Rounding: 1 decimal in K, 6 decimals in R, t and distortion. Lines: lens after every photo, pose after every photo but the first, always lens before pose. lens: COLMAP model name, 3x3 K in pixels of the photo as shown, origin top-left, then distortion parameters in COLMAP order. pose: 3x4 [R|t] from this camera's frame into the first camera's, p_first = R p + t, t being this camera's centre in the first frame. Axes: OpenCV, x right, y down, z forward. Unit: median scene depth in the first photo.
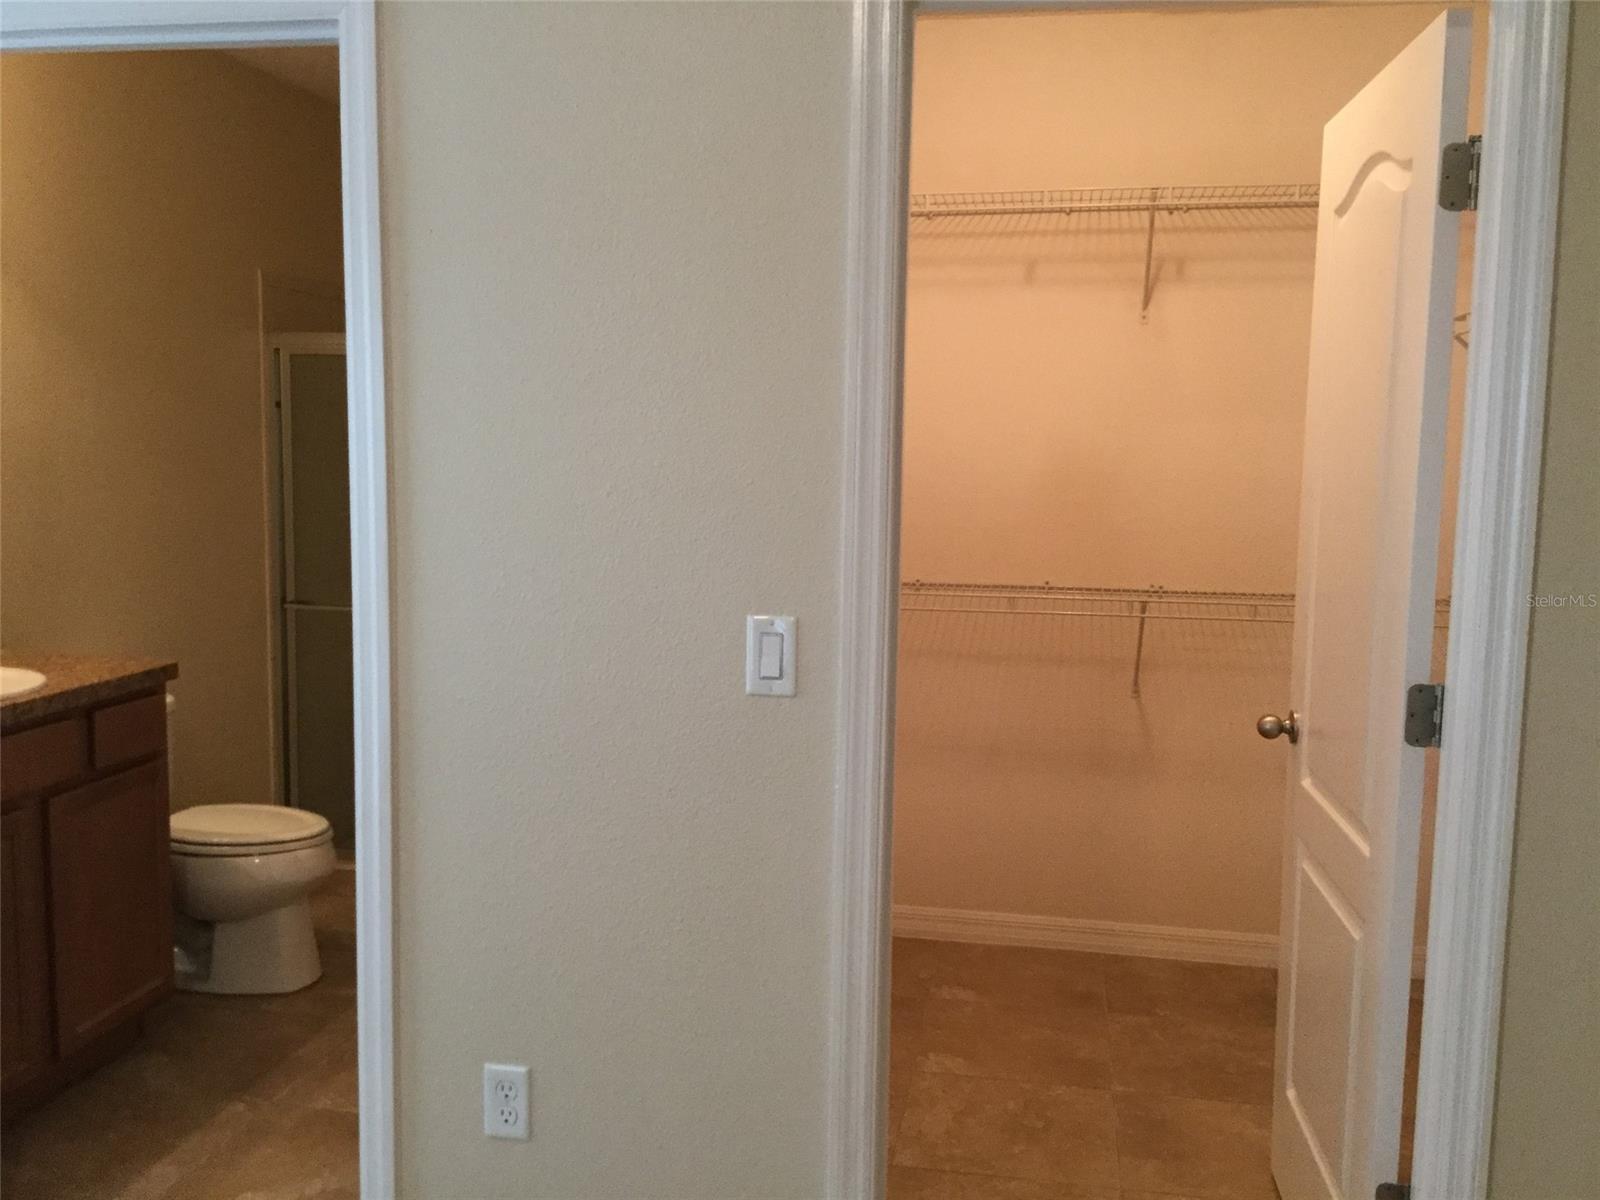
lens RADIAL K [[1430.2, 0, 805.6], [0, 1430.2, 605.7], [0, 0, 1]] dist [0.009930, -0.037762]
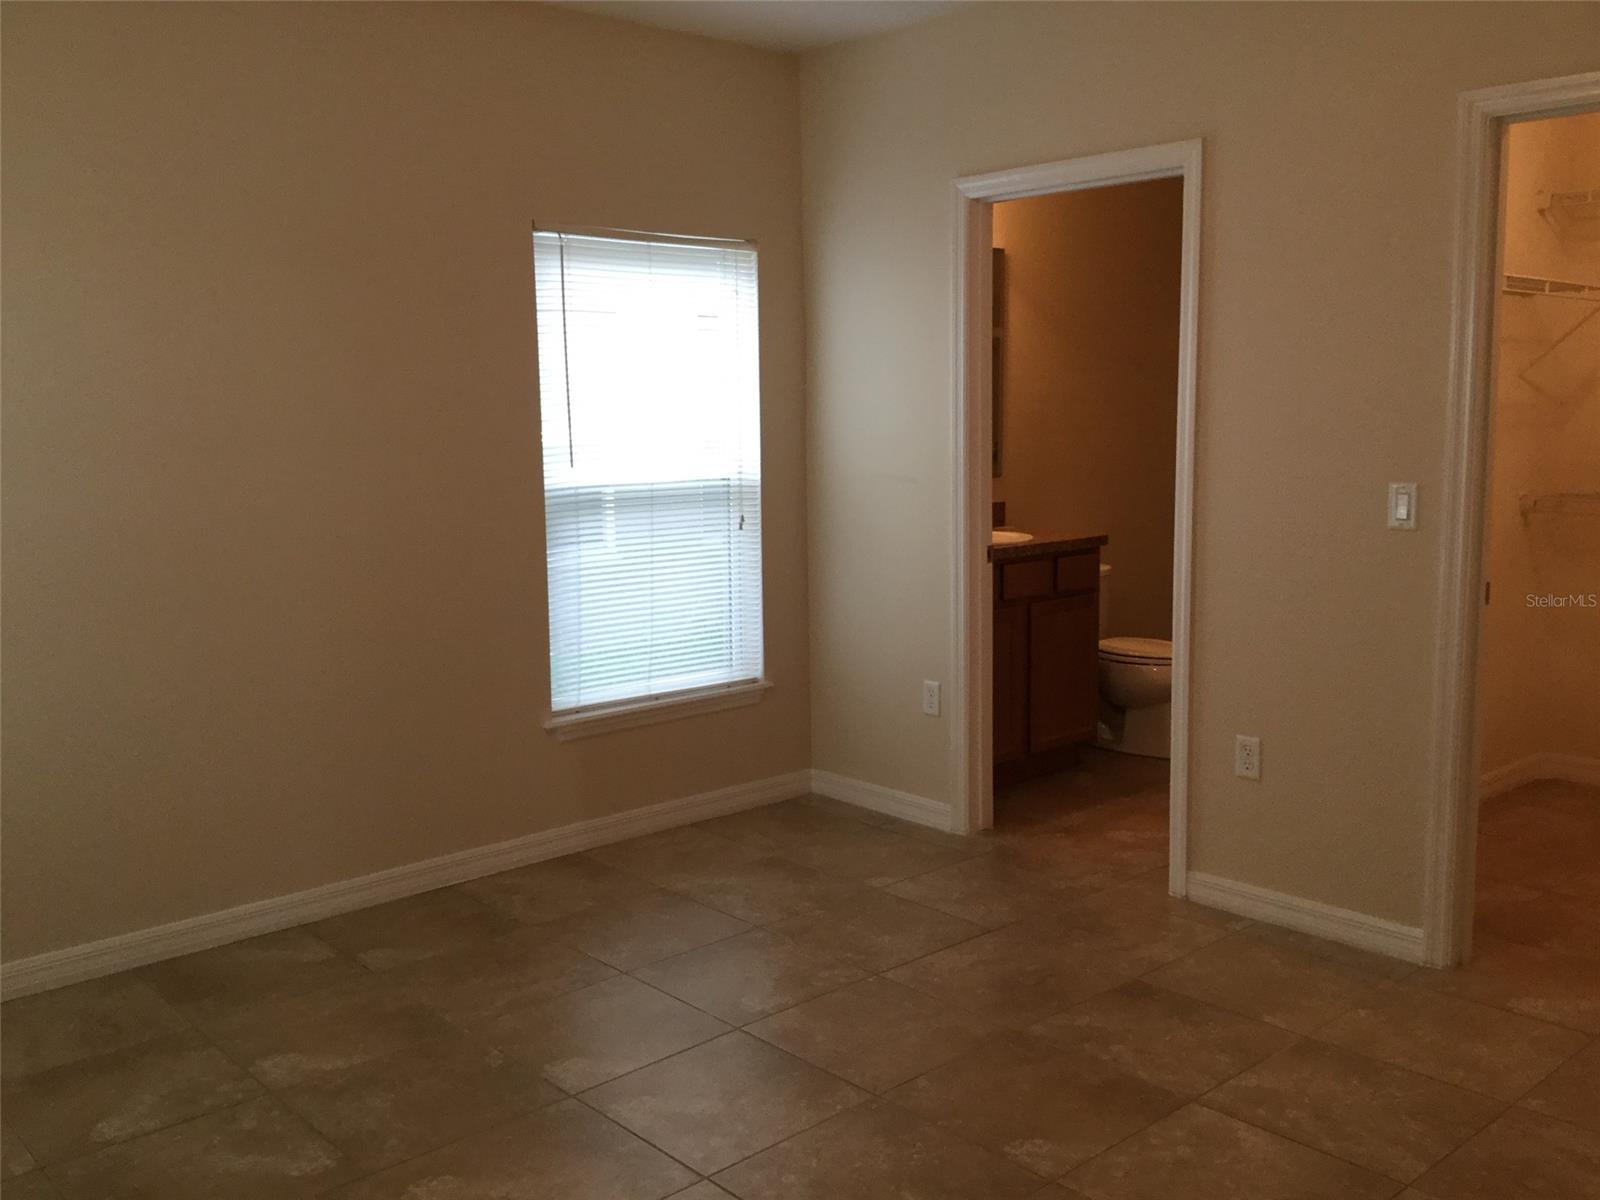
lens RADIAL K [[1430.2, 0, 797.7], [0, 1430.2, 604.5], [0, 0, 1]] dist [0.009930, -0.037762]
pose [[0.787047, 0.052390, -0.614664, 0.320347], [-0.036159, 0.998592, 0.038813, 0.076661], [0.615832, -0.008322, 0.787834, -0.554473]]
